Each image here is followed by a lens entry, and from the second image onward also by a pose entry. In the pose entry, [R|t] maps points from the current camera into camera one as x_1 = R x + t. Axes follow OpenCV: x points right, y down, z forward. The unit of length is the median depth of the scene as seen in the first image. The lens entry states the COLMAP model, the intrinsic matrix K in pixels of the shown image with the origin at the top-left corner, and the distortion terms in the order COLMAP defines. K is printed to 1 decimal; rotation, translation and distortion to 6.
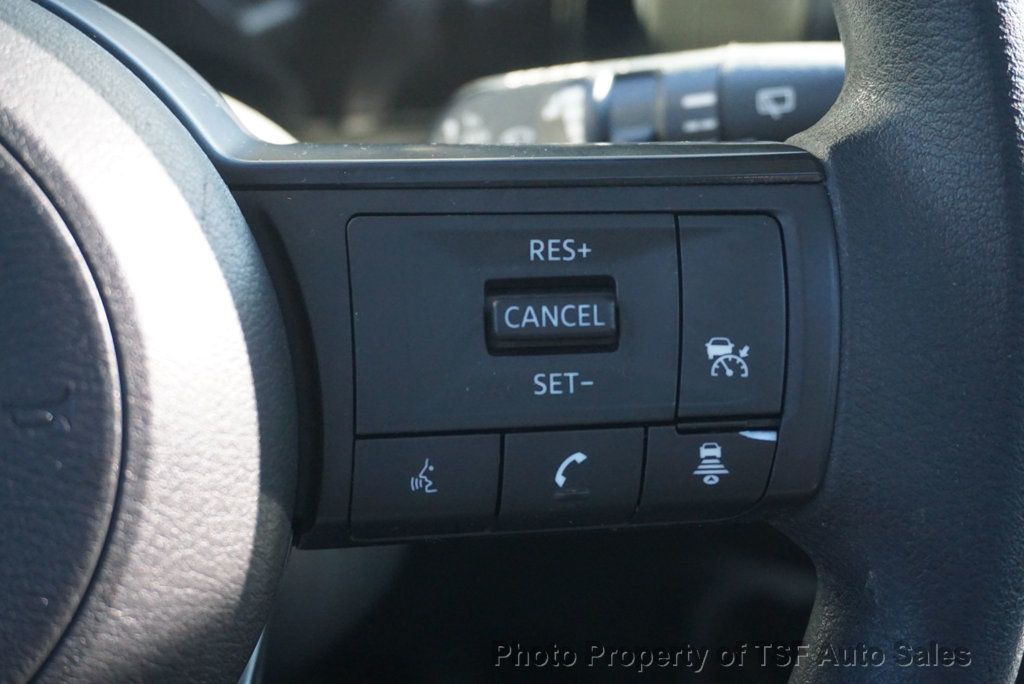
lens RADIAL K [[1366.0, 0, 512.0], [0, 1366.0, 343.8], [0, 0, 1]] dist [0.035748, 0.000000]
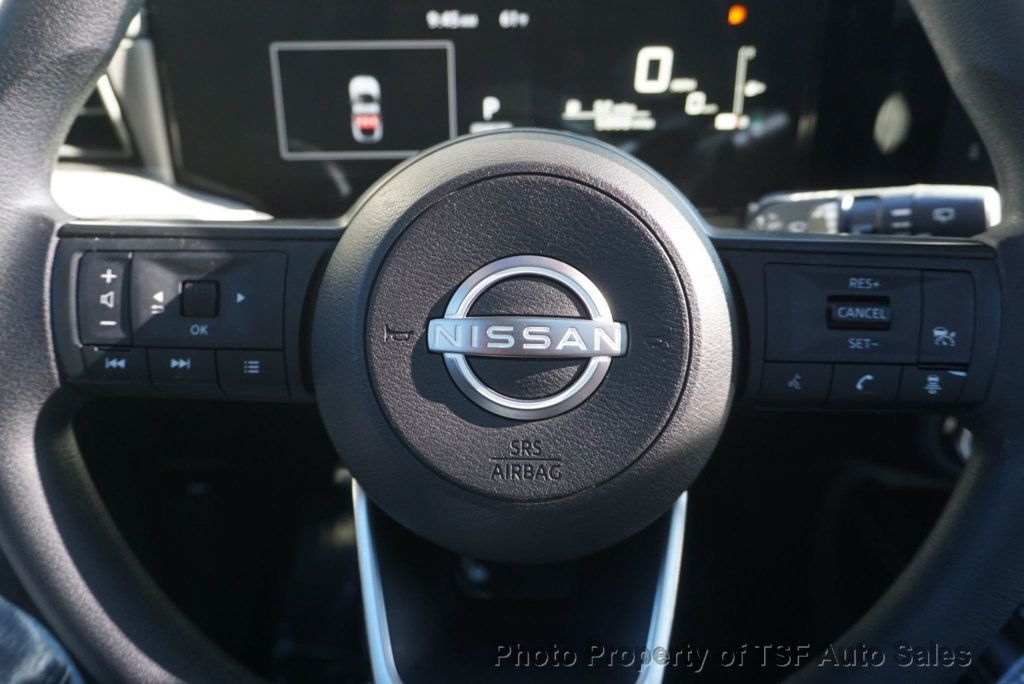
lens RADIAL K [[850.1, 0, 511.3], [0, 850.1, 339.4], [0, 0, 1]] dist [0.010297, 0.014874]
pose [[0.985457, 0.063707, -0.157533, -0.309151], [-0.062966, 0.997969, 0.009696, 0.044612], [0.157831, 0.000364, 0.987466, -0.457916]]
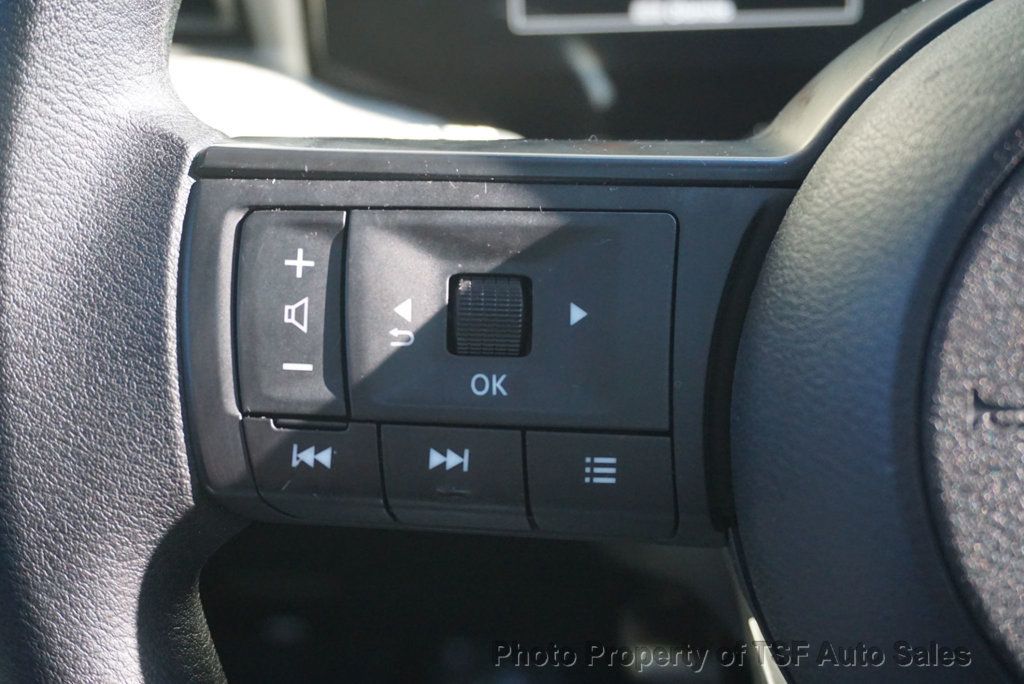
lens RADIAL K [[1366.0, 0, 510.9], [0, 1366.0, 339.6], [0, 0, 1]] dist [0.035748, 0.000000]
pose [[0.960206, 0.078904, -0.267914, -0.753981], [-0.079271, 0.996808, 0.009463, 0.030941], [0.267805, 0.012151, 0.963396, -0.120913]]
